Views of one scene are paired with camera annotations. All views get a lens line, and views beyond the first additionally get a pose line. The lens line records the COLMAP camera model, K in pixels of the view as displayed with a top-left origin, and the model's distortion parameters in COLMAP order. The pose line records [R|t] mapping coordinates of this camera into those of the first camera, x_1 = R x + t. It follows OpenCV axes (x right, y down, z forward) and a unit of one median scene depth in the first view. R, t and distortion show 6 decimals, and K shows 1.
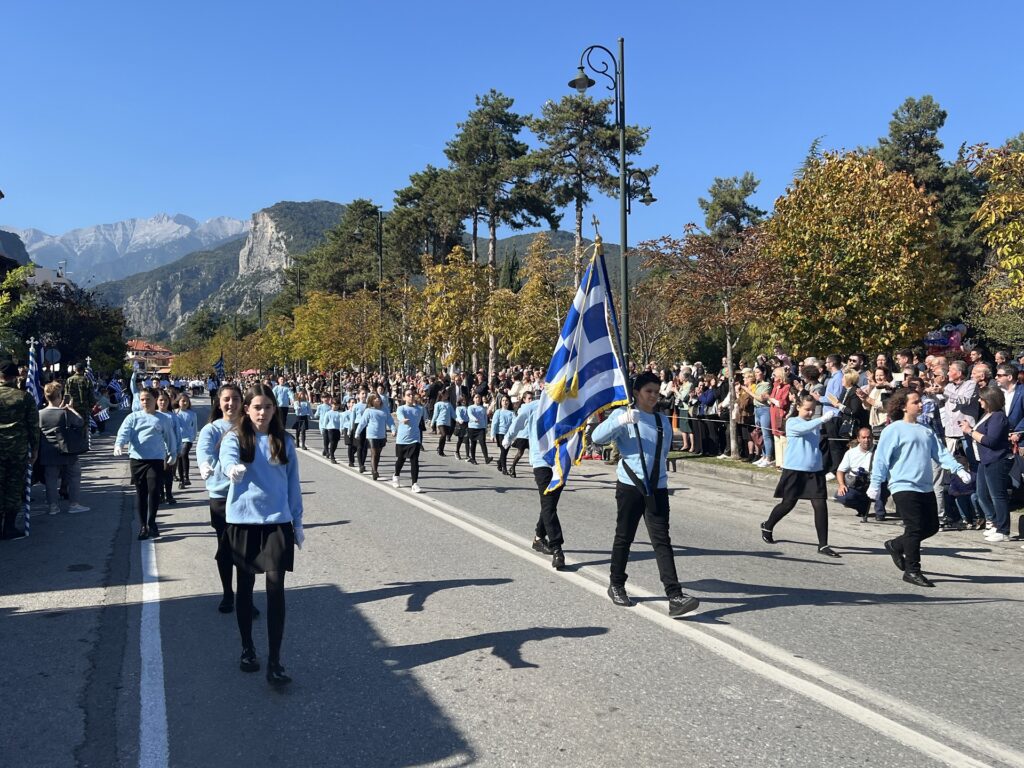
lens RADIAL K [[934.2, 0, 514.1], [0, 934.2, 392.1], [0, 0, 1]] dist [0.148350, -0.357968]
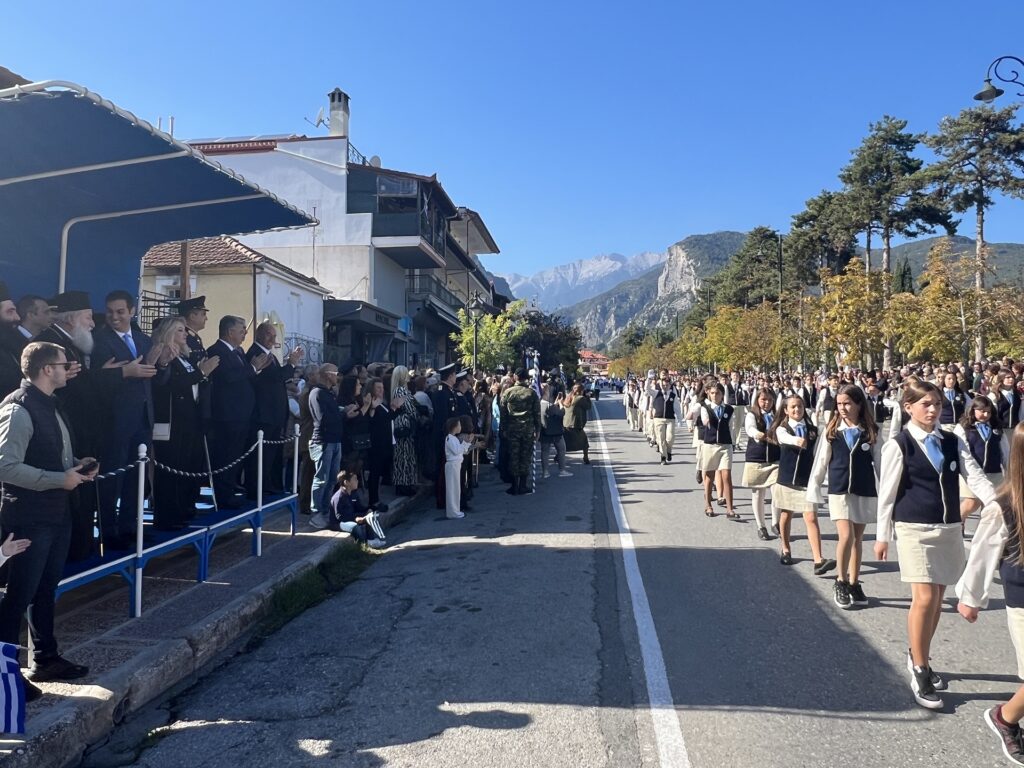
lens RADIAL K [[761.5, 0, 504.6], [0, 761.5, 384.8], [0, 0, 1]] dist [0.009385, -0.008337]
pose [[0.885820, -0.008482, -0.463952, -0.004755], [0.005972, 0.999959, -0.006879, 0.000042], [0.463991, 0.003323, 0.885833, -0.001869]]
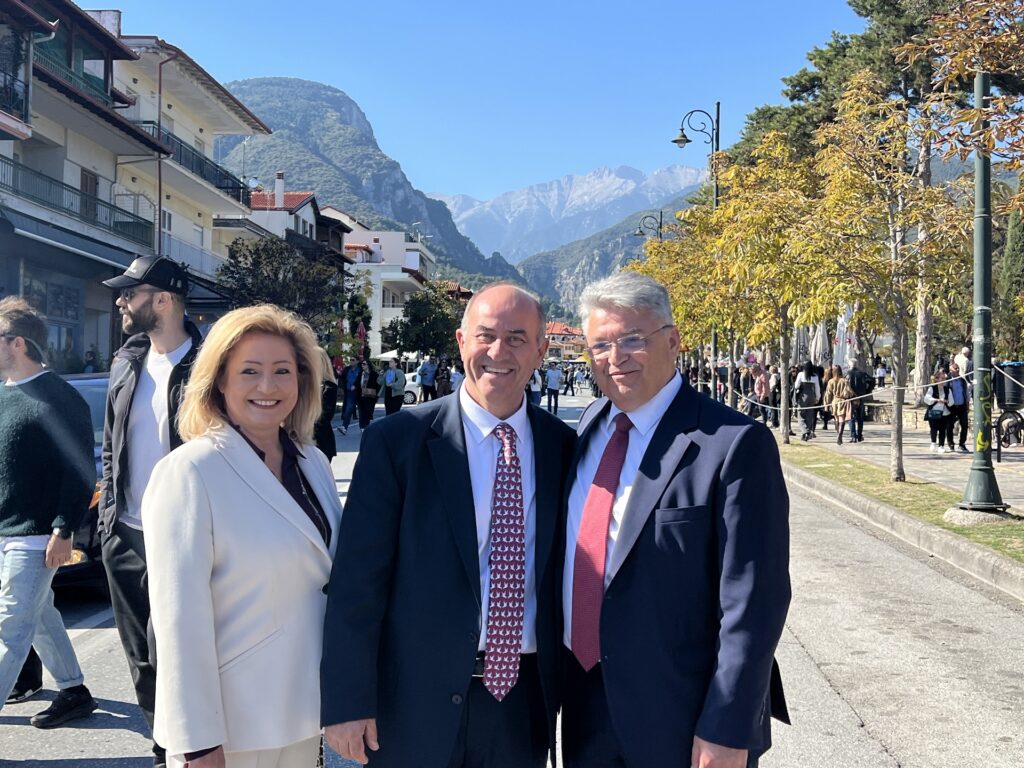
lens RADIAL K [[1227.5, 0, 526.5], [0, 1227.5, 387.3], [0, 0, 1]] dist [0.190651, -0.572019]
pose [[0.913840, 0.009049, -0.405975, 0.053801], [-0.009119, 0.999957, 0.001763, -0.000918], [0.405973, 0.002091, 0.913883, 0.126275]]
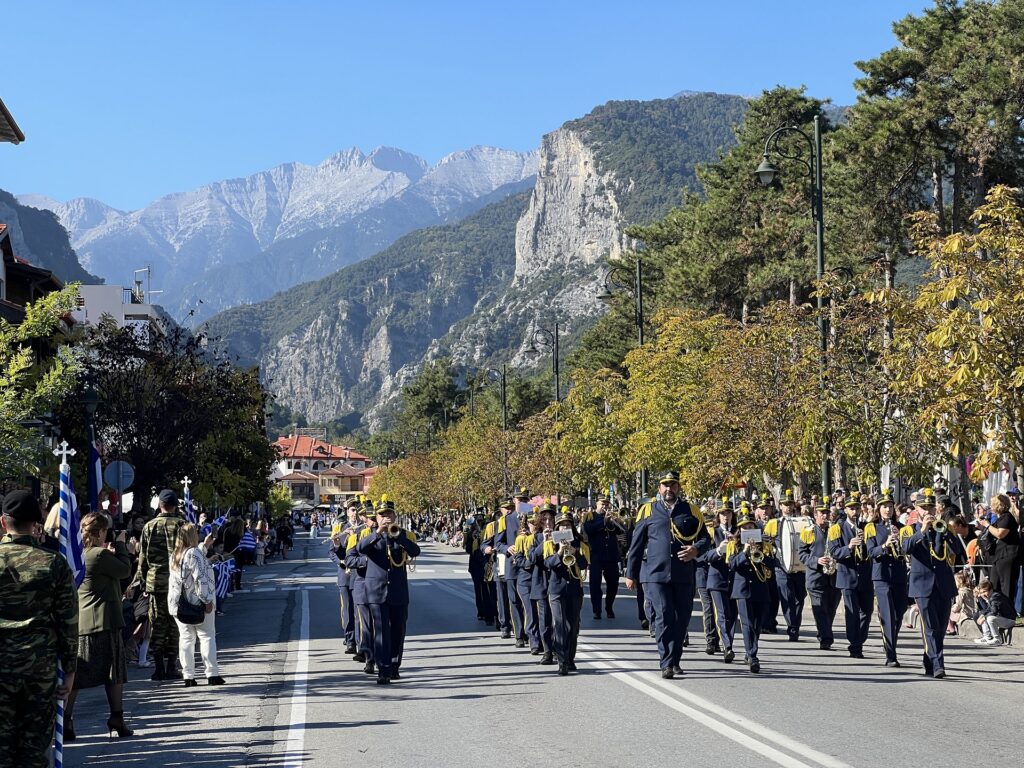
lens RADIAL K [[2293.2, 0, 512.0], [0, 2293.2, 384.0], [0, 0, 1]] dist [-0.073088, 4.956233]
pose [[0.959145, -0.033984, -0.280867, 0.008157], [0.014307, 0.997315, -0.071816, 0.000258], [0.282553, 0.064864, 0.957056, -0.013238]]
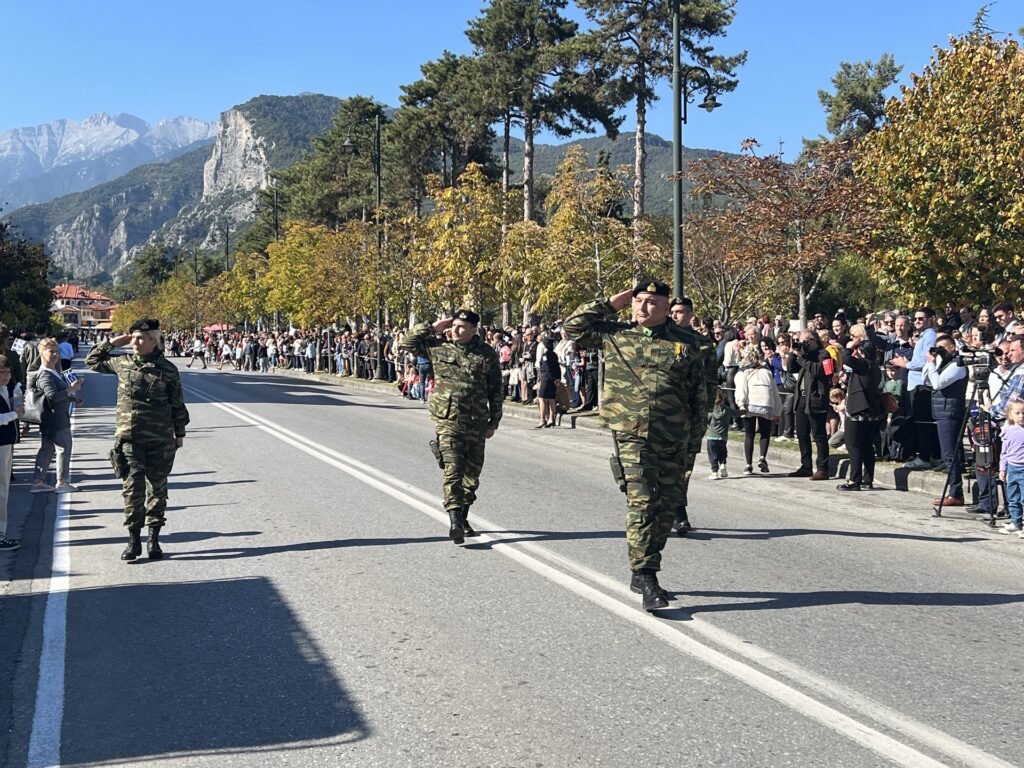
lens RADIAL K [[1280.2, 0, 512.0], [0, 1280.2, 384.0], [0, 0, 1]] dist [0.174756, -0.510006]
pose [[0.998763, 0.003823, -0.049581, 0.011575], [-0.002740, 0.999757, 0.021891, 0.000254], [0.049652, -0.021728, 0.998530, -0.022121]]
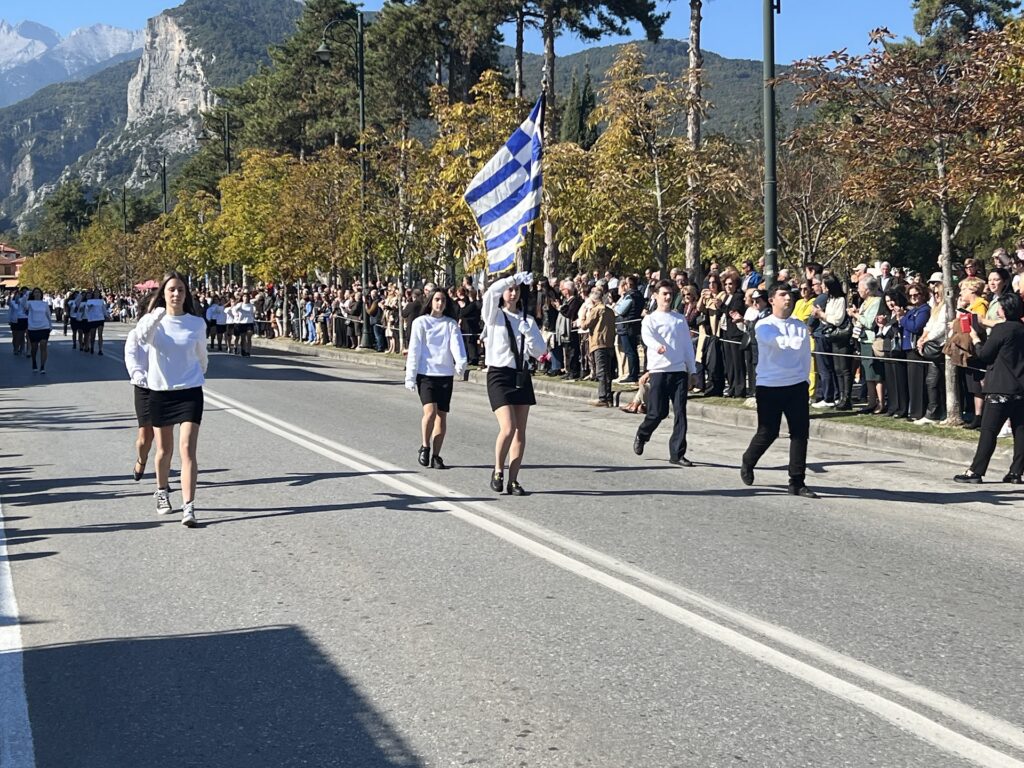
lens RADIAL K [[1568.6, 0, 518.1], [0, 1568.6, 381.5], [0, 0, 1]] dist [0.201375, -0.653007]
pose [[0.999001, -0.004551, -0.044462, 0.000762], [0.006387, 0.999129, 0.041241, 0.000095], [0.044236, -0.041484, 0.998159, -0.004975]]
